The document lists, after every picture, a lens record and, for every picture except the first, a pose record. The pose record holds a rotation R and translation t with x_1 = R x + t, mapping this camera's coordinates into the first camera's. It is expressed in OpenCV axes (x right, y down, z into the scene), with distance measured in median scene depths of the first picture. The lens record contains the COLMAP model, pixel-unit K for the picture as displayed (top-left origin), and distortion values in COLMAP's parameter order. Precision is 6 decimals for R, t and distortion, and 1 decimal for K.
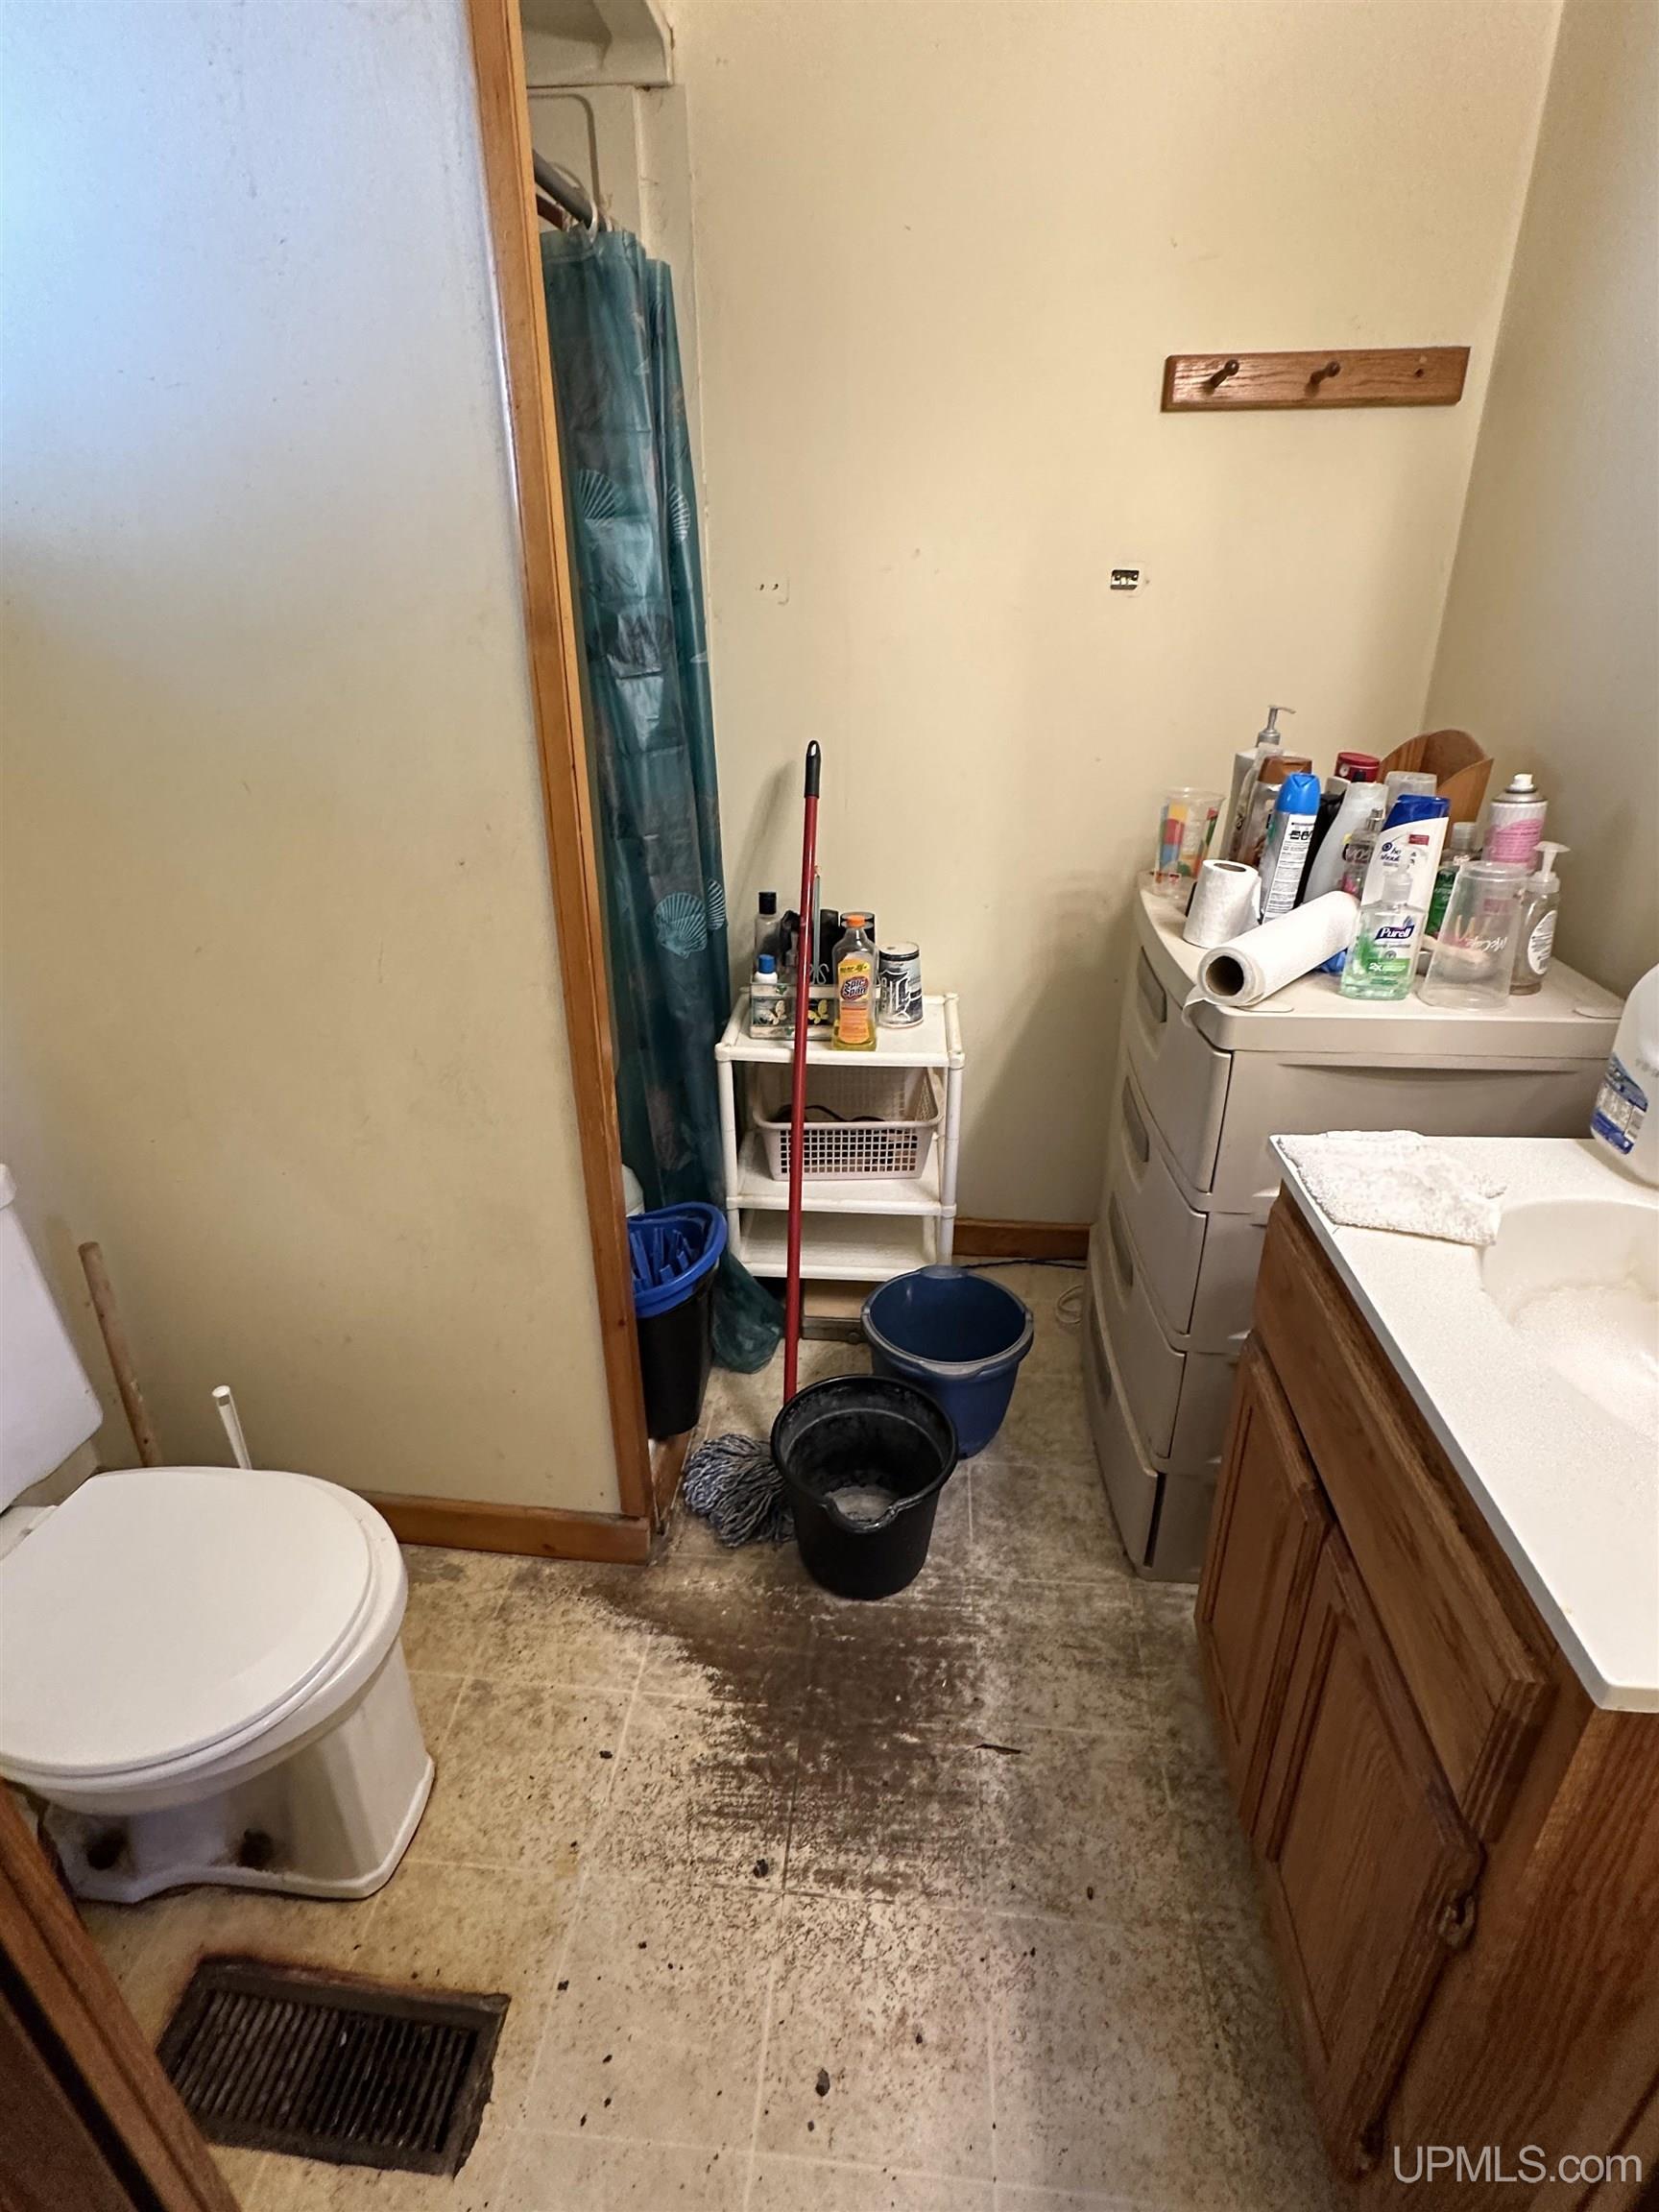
lens RADIAL K [[1085.5, 0, 829.5], [0, 1085.5, 1106.0], [0, 0, 1]] dist [0.026811, -0.000088]
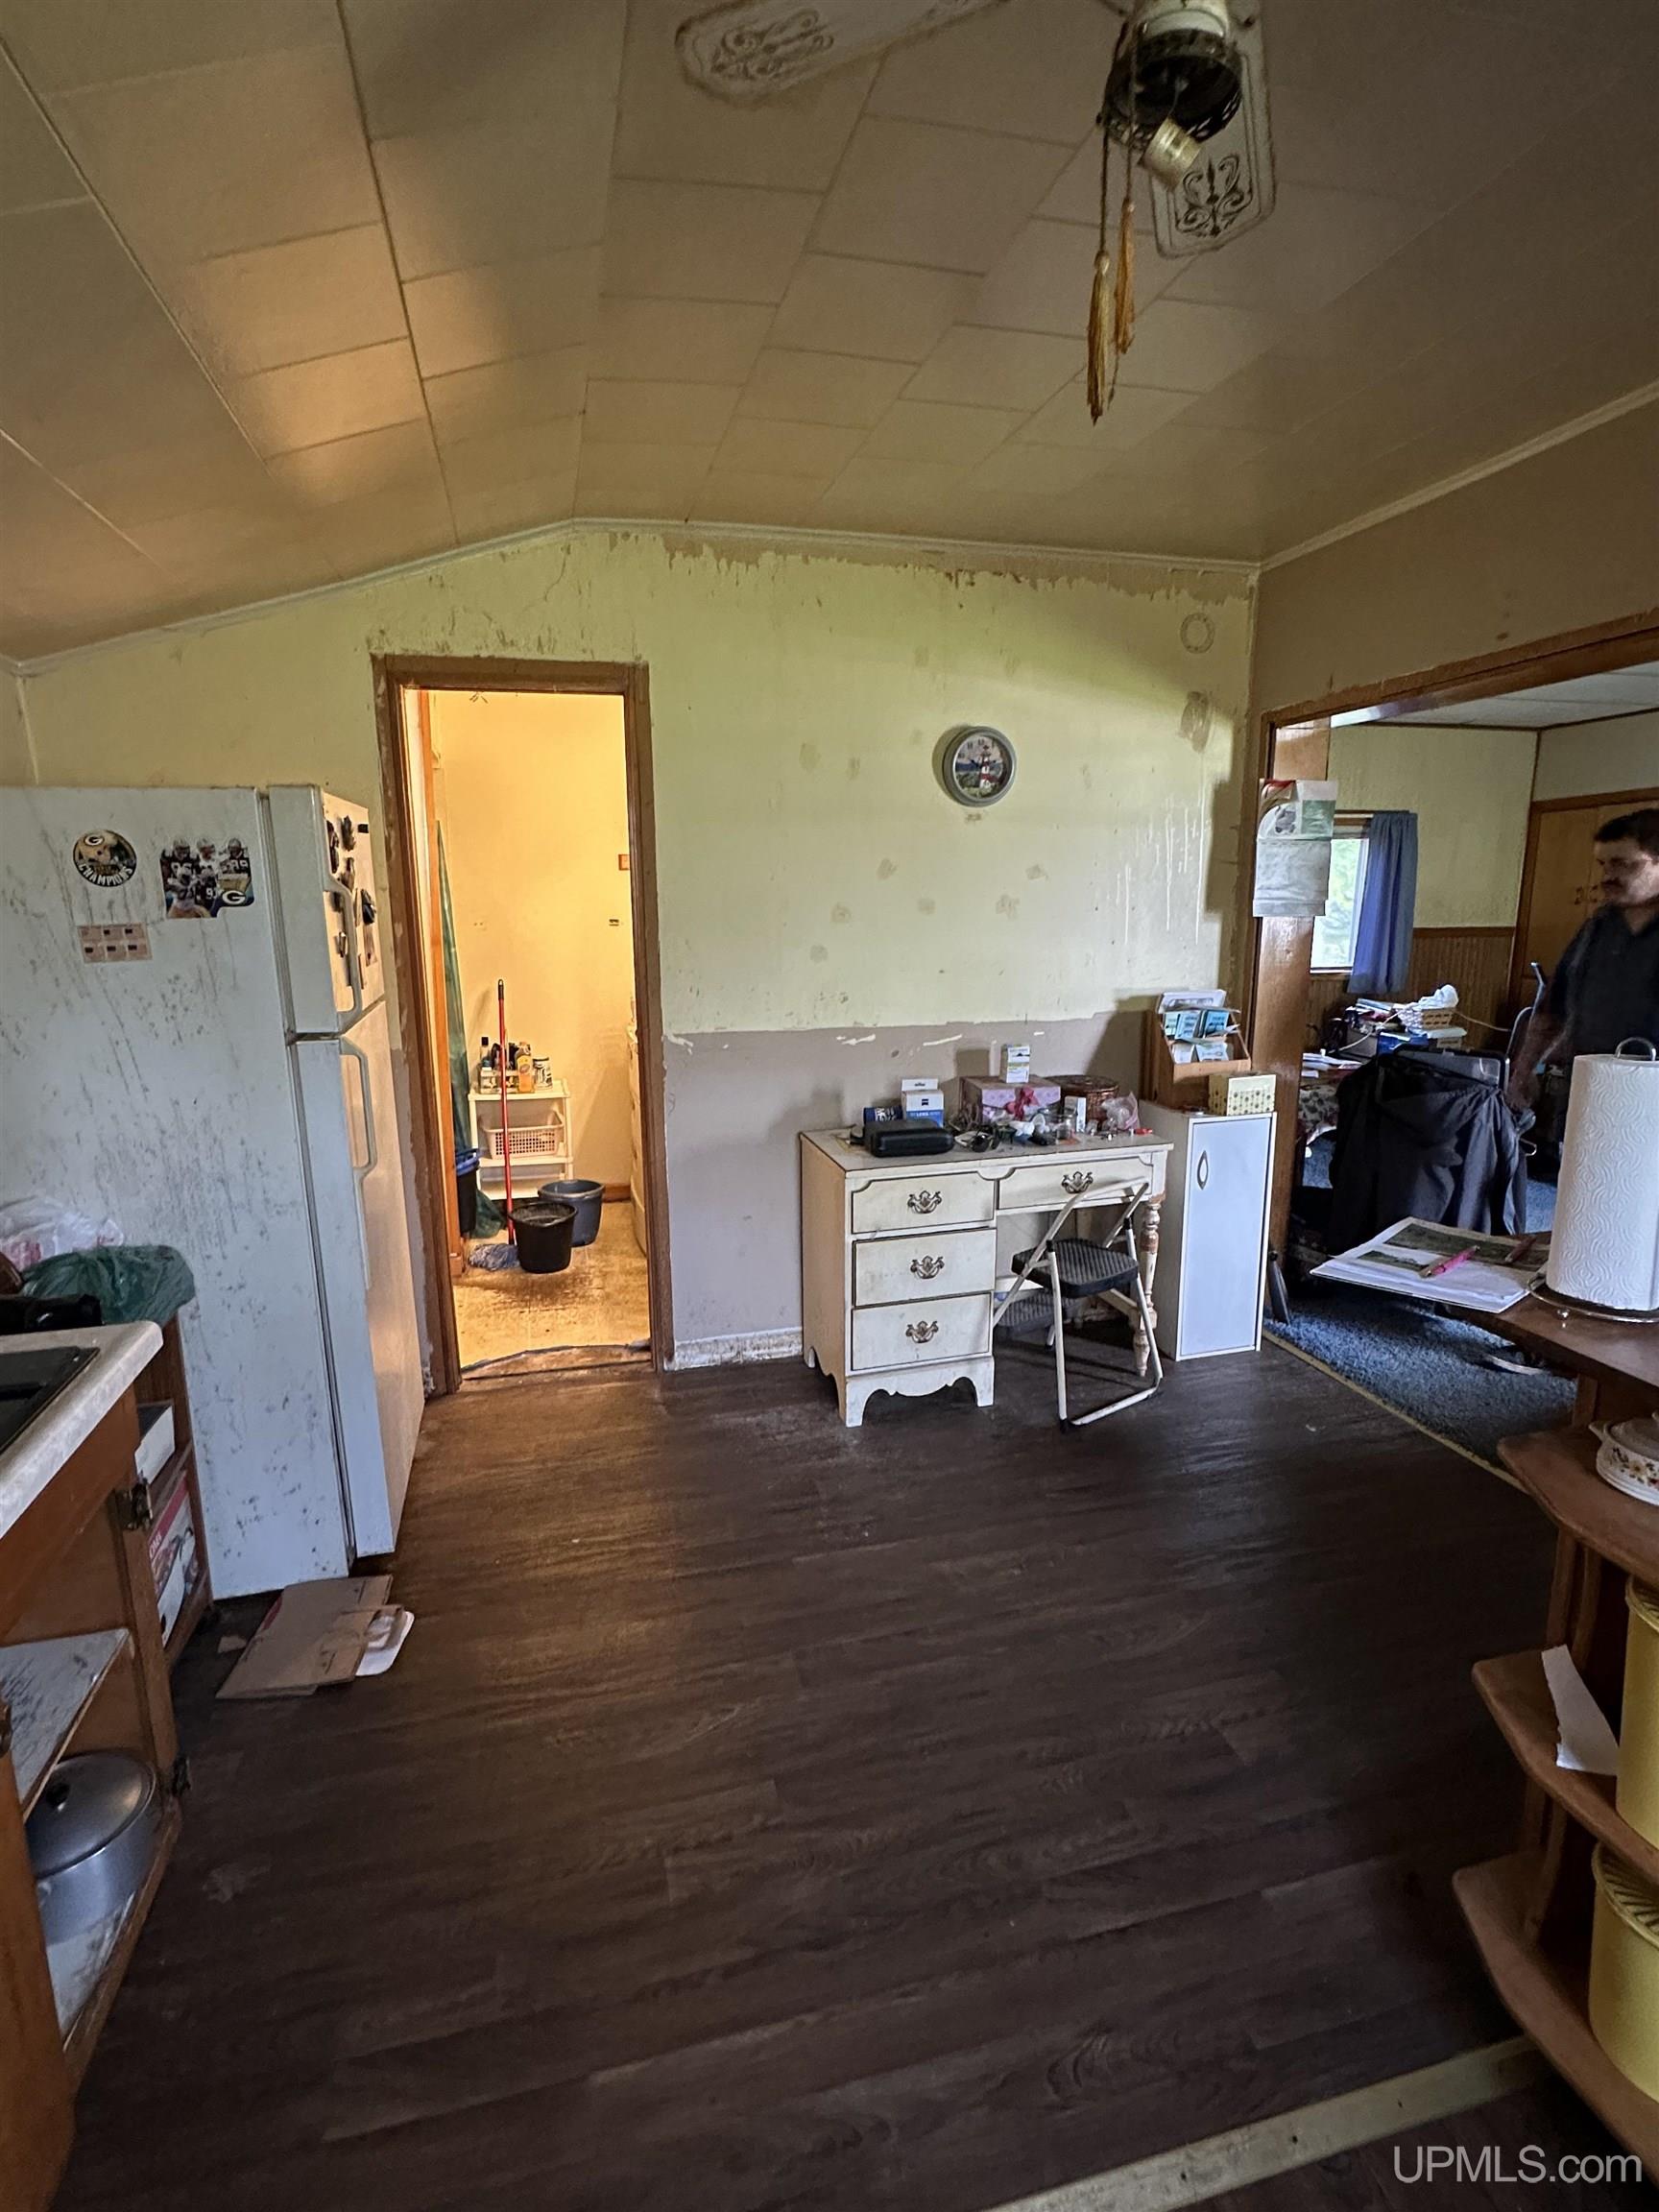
lens RADIAL K [[1085.5, 0, 829.5], [0, 1085.5, 1106.0], [0, 0, 1]] dist [0.026811, -0.000088]
pose [[0.939688, -0.059518, 0.336815, -0.167781], [0.138529, 0.966588, -0.215679, 0.618738], [-0.312724, 0.249330, 0.916536, -1.540220]]
